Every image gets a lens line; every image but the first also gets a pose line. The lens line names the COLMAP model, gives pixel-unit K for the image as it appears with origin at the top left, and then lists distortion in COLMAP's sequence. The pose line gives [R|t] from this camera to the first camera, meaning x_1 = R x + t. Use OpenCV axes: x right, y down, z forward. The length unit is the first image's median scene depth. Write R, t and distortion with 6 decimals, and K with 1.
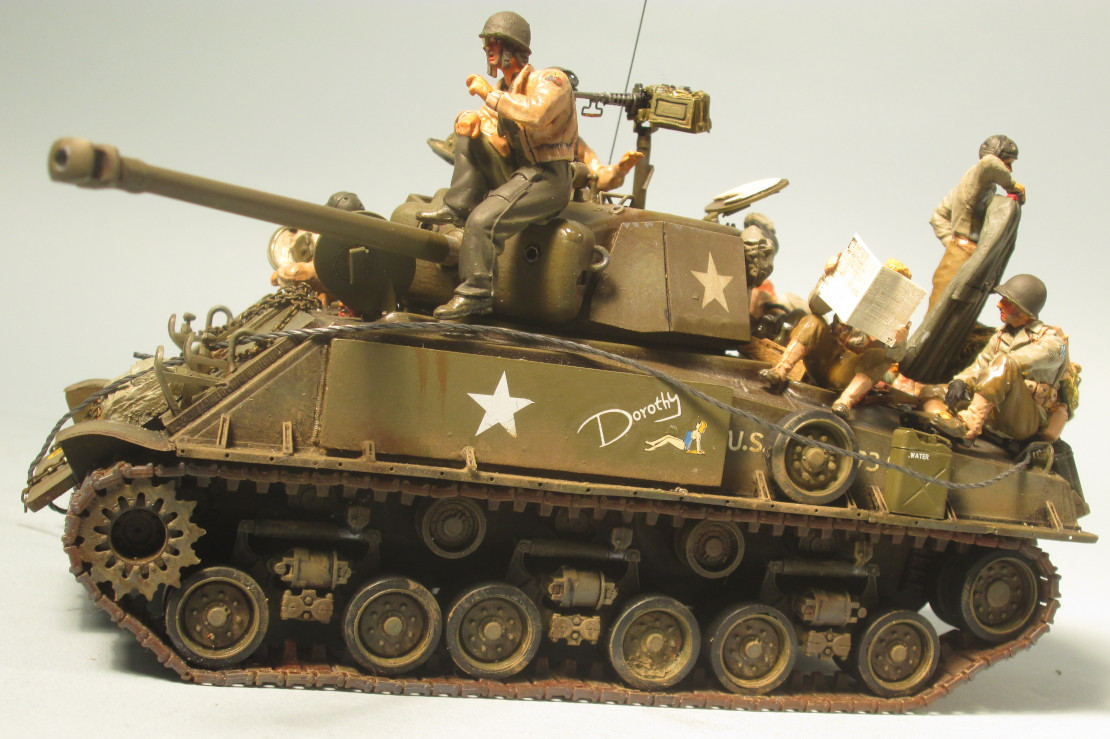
lens RADIAL K [[1697.1, 0, 548.8], [0, 1697.1, 359.0], [0, 0, 1]] dist [-0.183888, 0.000000]
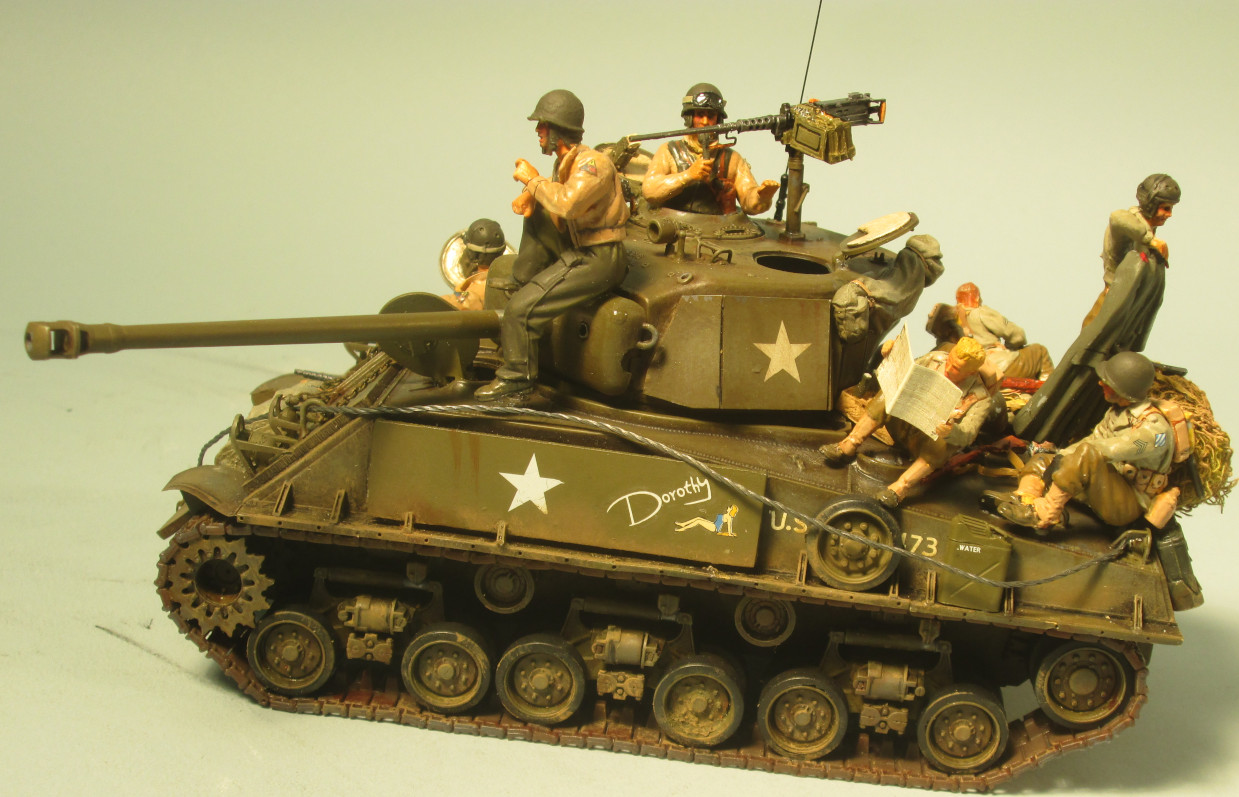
lens RADIAL K [[2024.0, 0, 625.6], [0, 2024.0, 409.9], [0, 0, 1]] dist [-0.198305, 0.000000]
pose [[0.933328, 0.068015, -0.352524, 0.453239], [0.001714, 0.981036, 0.193818, -0.254374], [0.359021, -0.181500, 0.915512, -0.123708]]
